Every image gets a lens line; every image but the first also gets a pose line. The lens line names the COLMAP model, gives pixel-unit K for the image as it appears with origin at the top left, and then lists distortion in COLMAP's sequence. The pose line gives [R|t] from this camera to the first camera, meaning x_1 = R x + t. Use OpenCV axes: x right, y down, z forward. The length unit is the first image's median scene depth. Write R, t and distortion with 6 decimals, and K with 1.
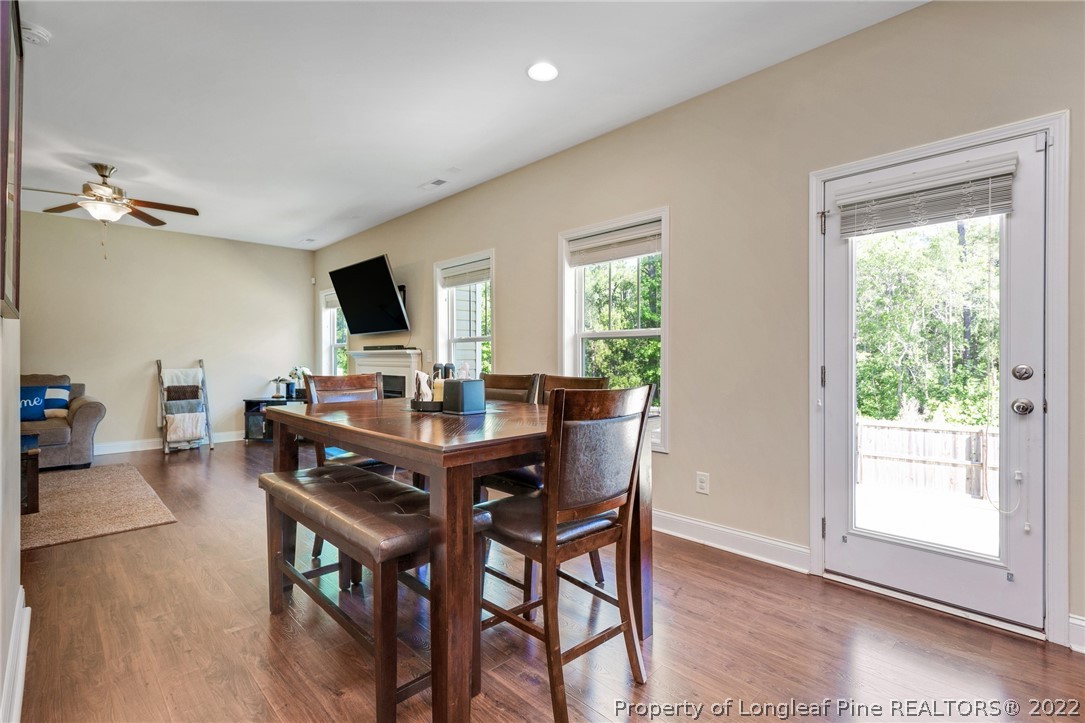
lens RADIAL K [[503.7, 0, 542.5], [0, 503.7, 361.5], [0, 0, 1]] dist [0.012339, 0.000450]
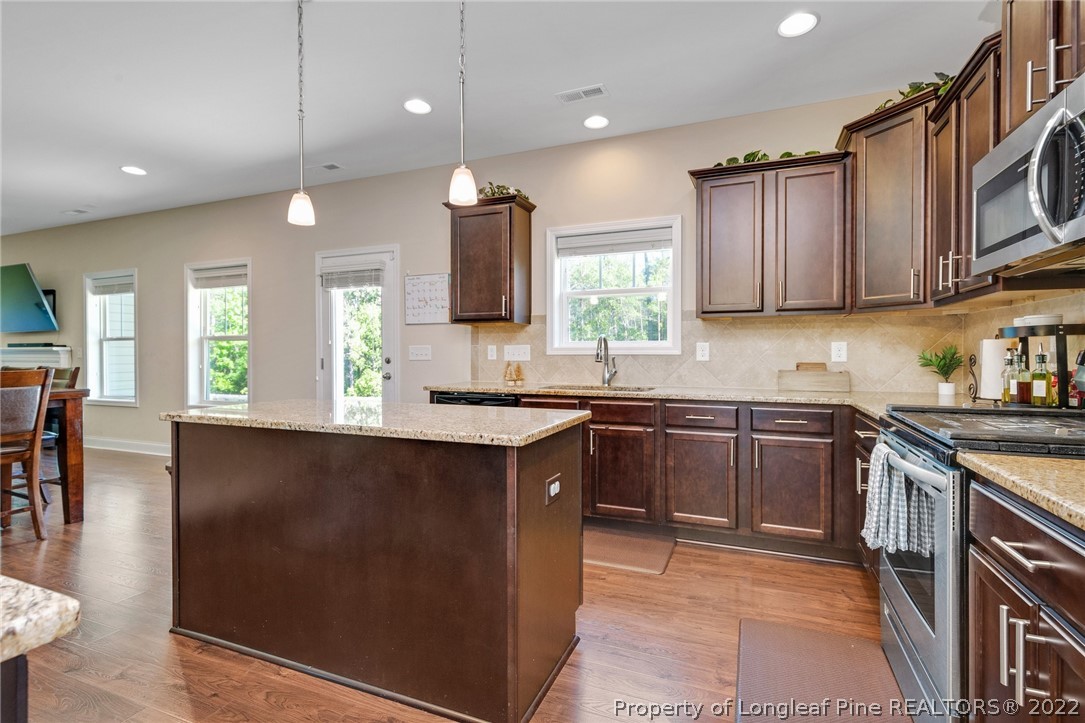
lens RADIAL K [[503.7, 0, 542.5], [0, 503.7, 361.5], [0, 0, 1]] dist [0.012339, 0.000450]
pose [[0.914946, -0.007441, 0.403508, 0.244936], [0.004552, 0.999957, 0.008117, 0.004622], [-0.403550, -0.005590, 0.914940, -0.449920]]
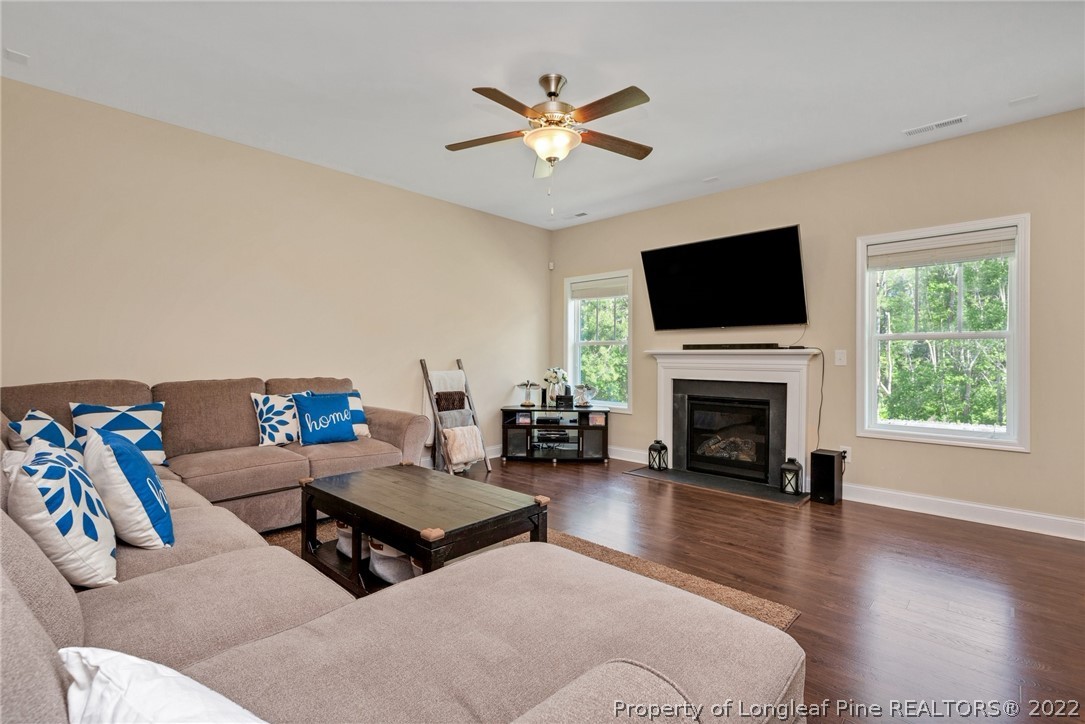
lens RADIAL K [[503.7, 0, 542.5], [0, 503.7, 362.0], [0, 0, 1]] dist [0.012339, 0.000450]
pose [[0.998688, 0.006651, 0.050770, -0.621391], [-0.006737, 0.999976, 0.001523, -0.001596], [-0.050758, -0.001863, 0.998709, 0.205118]]
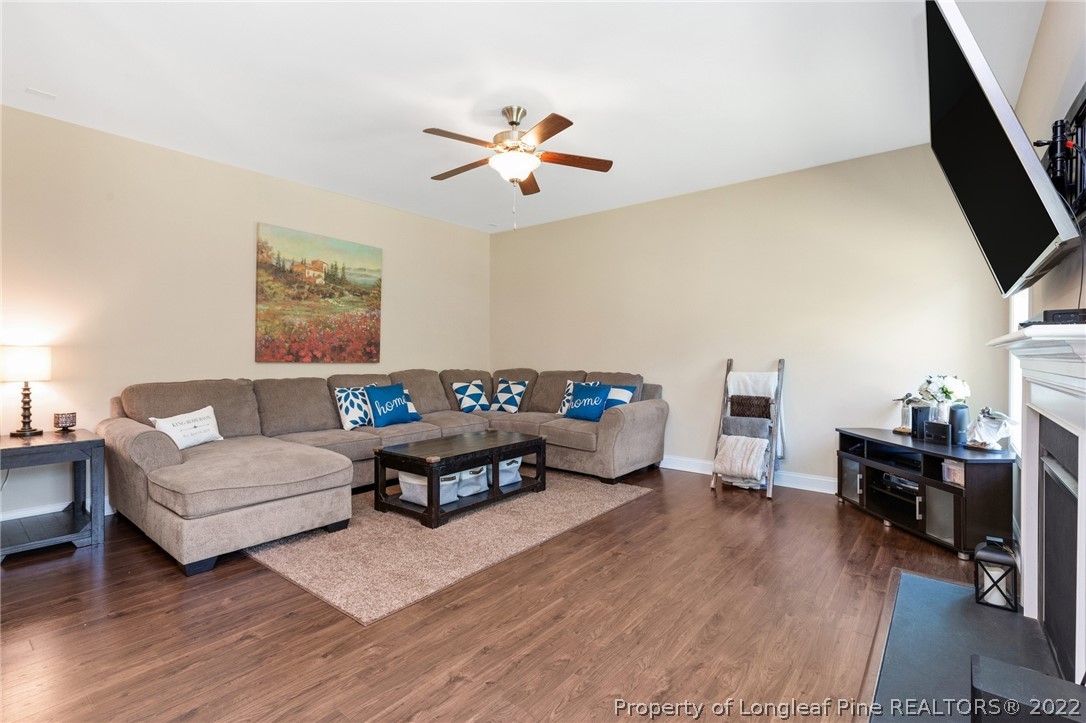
lens RADIAL K [[502.3, 0, 530.2], [0, 502.3, 359.3], [0, 0, 1]] dist [0.001636, 0.000369]
pose [[0.125834, 0.011962, -0.991979, -0.062687], [-0.011184, 0.999881, 0.010638, -0.007404], [0.991988, 0.009755, 0.125953, 0.628154]]
